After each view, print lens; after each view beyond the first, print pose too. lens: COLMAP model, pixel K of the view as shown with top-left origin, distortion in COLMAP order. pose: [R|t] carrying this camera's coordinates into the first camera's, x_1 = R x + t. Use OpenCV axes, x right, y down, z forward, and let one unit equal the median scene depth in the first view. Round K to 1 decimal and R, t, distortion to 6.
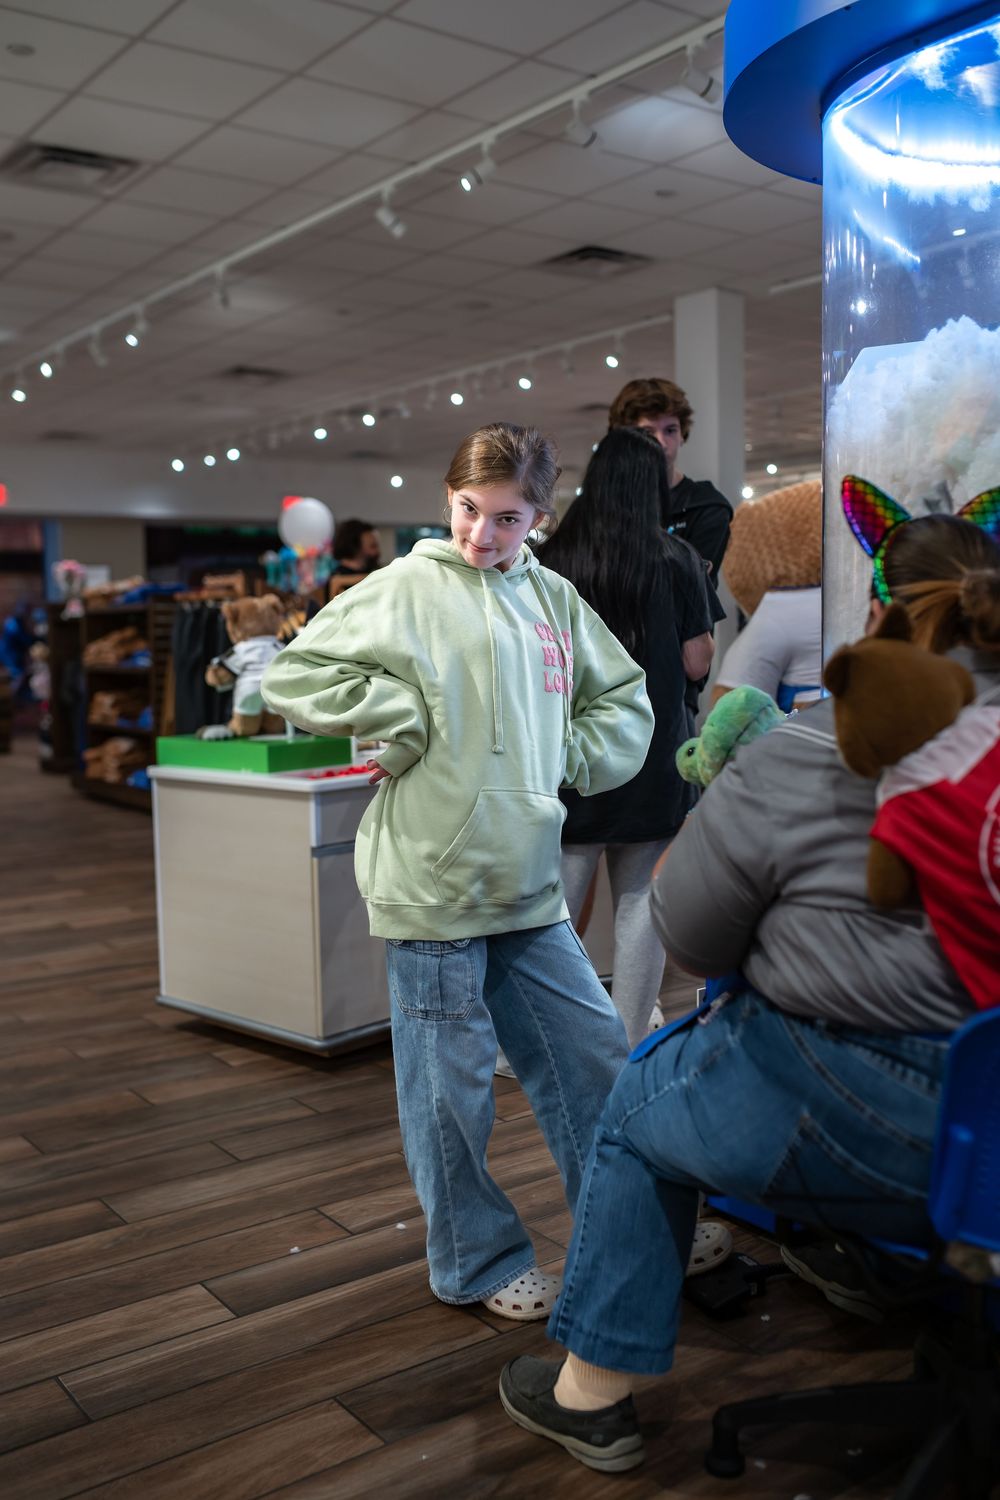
lens RADIAL K [[1447.0, 0, 500.0], [0, 1447.0, 750.0], [0, 0, 1]] dist [-0.071542, 0.098552]
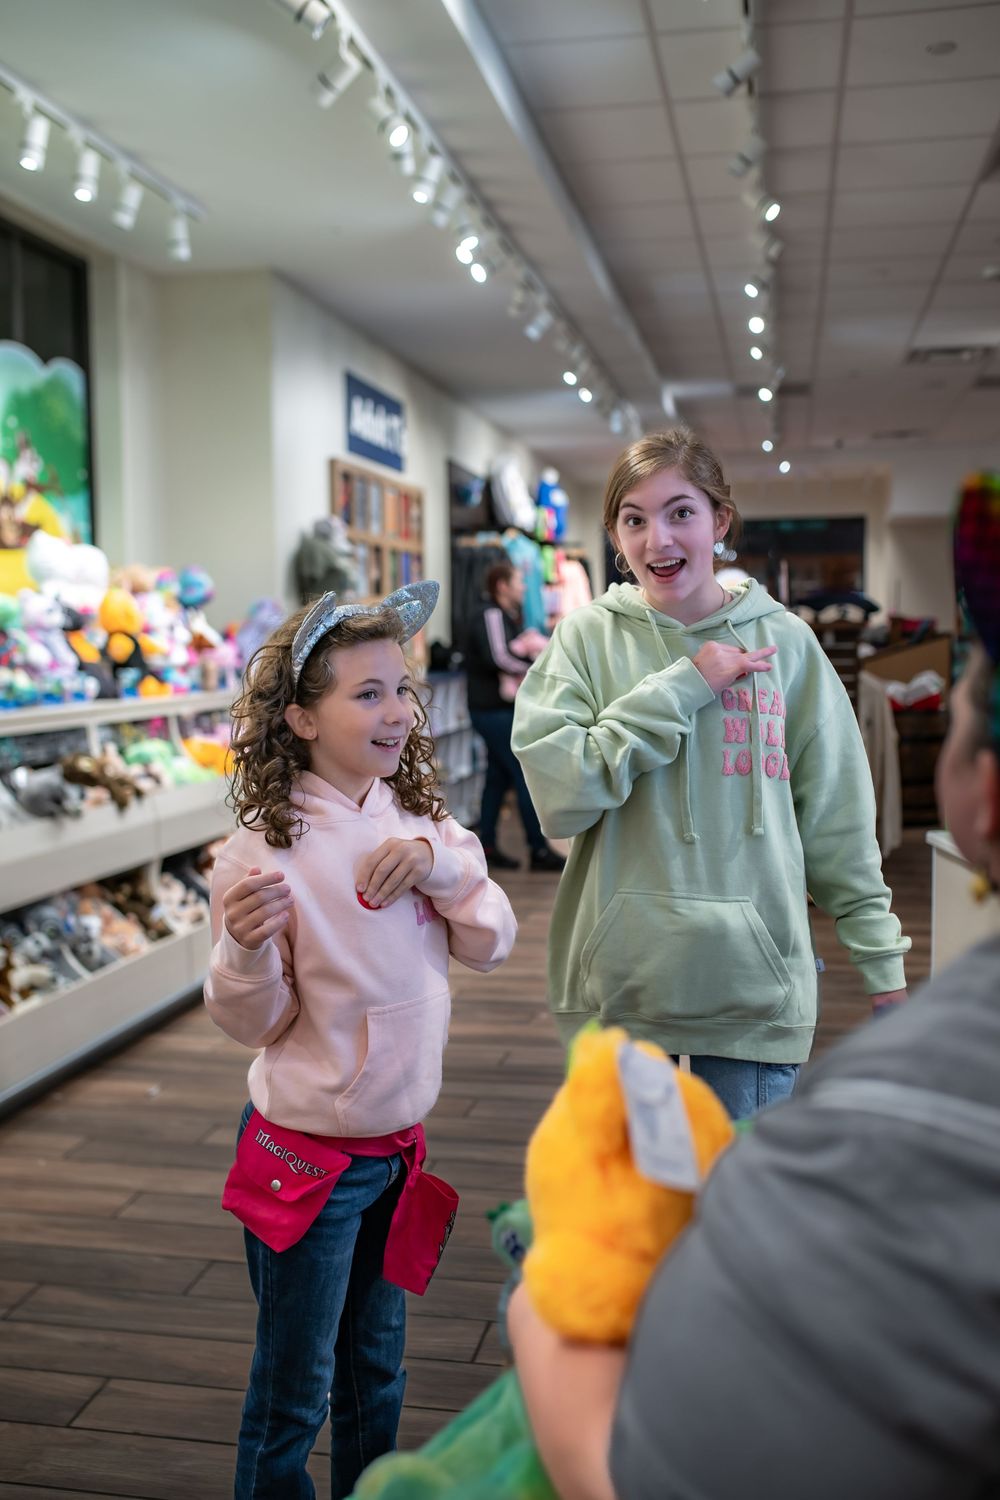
lens RADIAL K [[1448.5, 0, 495.6], [0, 1448.5, 751.4], [0, 0, 1]] dist [-0.071944, 0.103168]
pose [[0.668720, 0.063014, -0.740839, 0.240152], [-0.057751, 0.997794, 0.032740, -0.052702], [0.741268, 0.020890, 0.670884, 0.198510]]
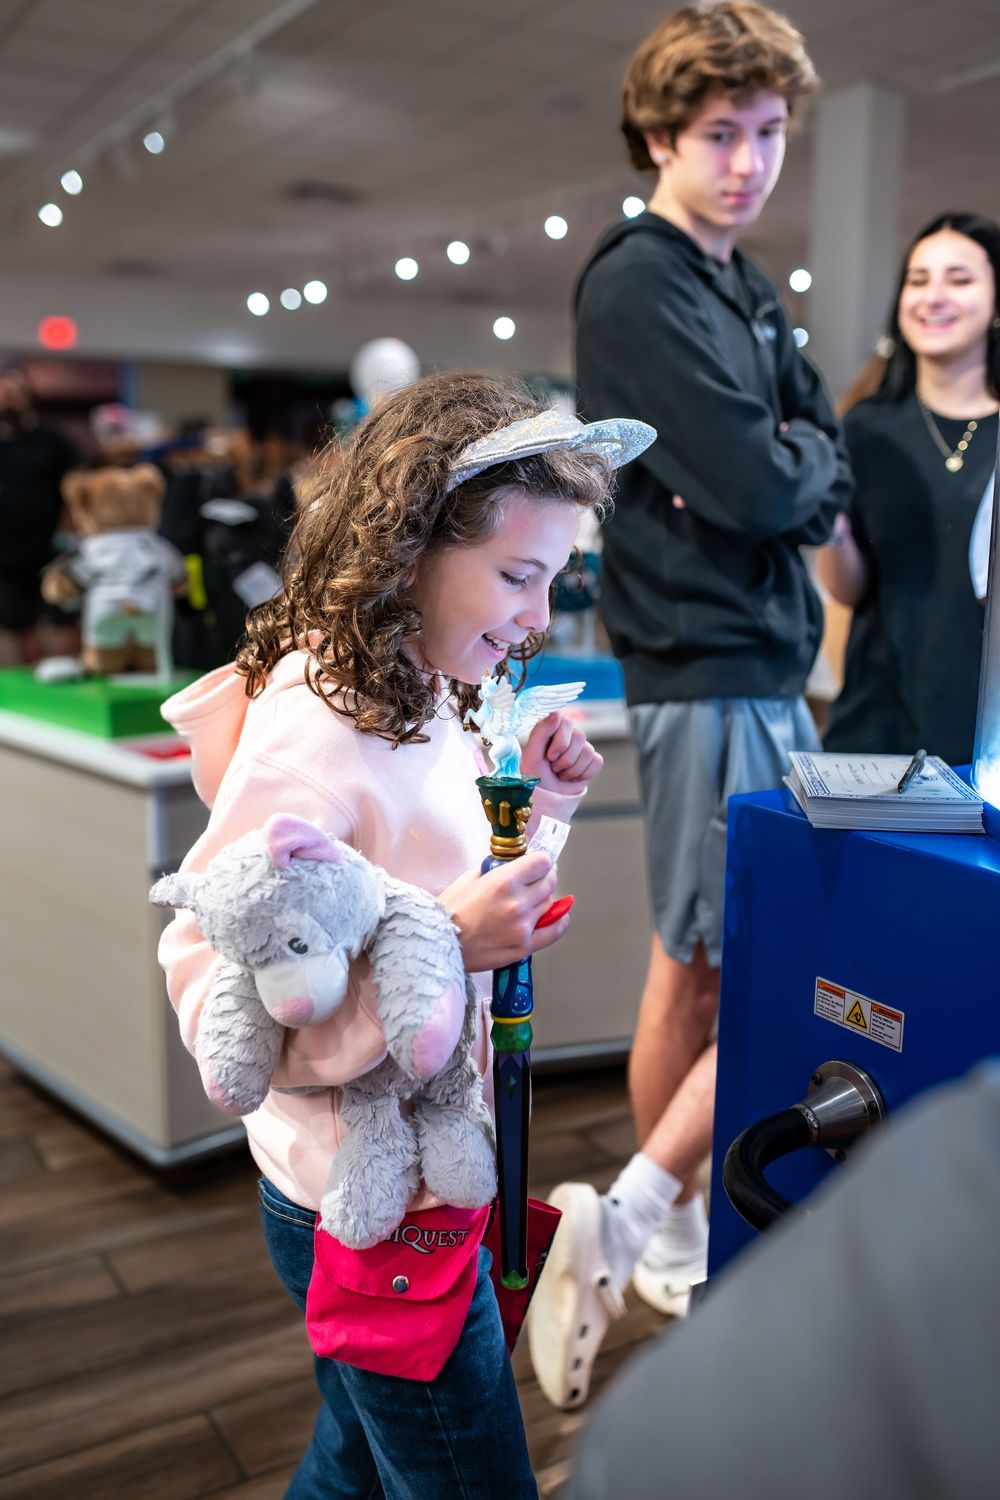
lens RADIAL K [[1438.5, 0, 494.7], [0, 1438.5, 744.0], [0, 0, 1]] dist [-0.046617, 0.013387]
pose [[0.994664, 0.045350, -0.092668, 0.072822], [-0.036443, 0.994748, 0.095645, -0.049252], [0.096519, -0.091758, 0.991093, 0.345753]]
